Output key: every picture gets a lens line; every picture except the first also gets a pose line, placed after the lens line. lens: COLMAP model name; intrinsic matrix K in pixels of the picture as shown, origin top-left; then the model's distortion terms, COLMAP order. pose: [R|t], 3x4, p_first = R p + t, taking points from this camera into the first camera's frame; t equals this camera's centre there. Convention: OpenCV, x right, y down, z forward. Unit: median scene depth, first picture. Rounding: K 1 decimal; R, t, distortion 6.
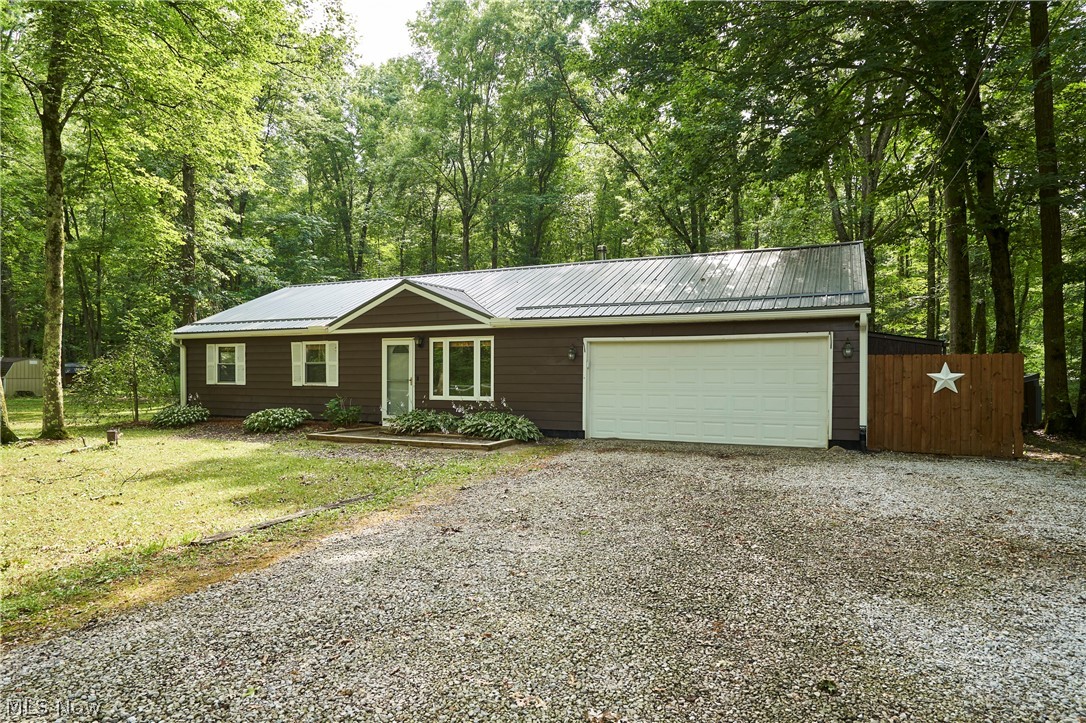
lens RADIAL K [[647.2, 0, 543.0], [0, 647.2, 361.5], [0, 0, 1]] dist [-0.003400, 0.001329]
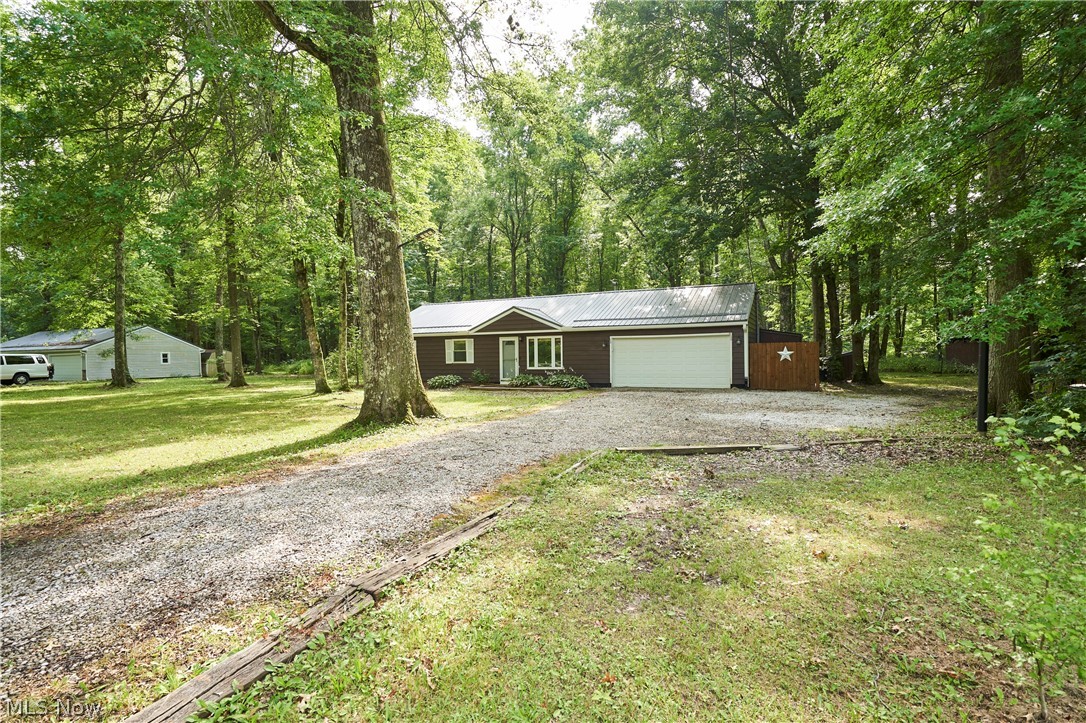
lens RADIAL K [[537.7, 0, 544.2], [0, 537.7, 345.2], [0, 0, 1]] dist [0.014971, -0.000007]
pose [[0.999808, -0.015909, -0.011427, -0.107172], [0.015914, 0.999873, 0.000339, -0.011456], [0.011421, -0.000521, 0.999935, -0.574321]]
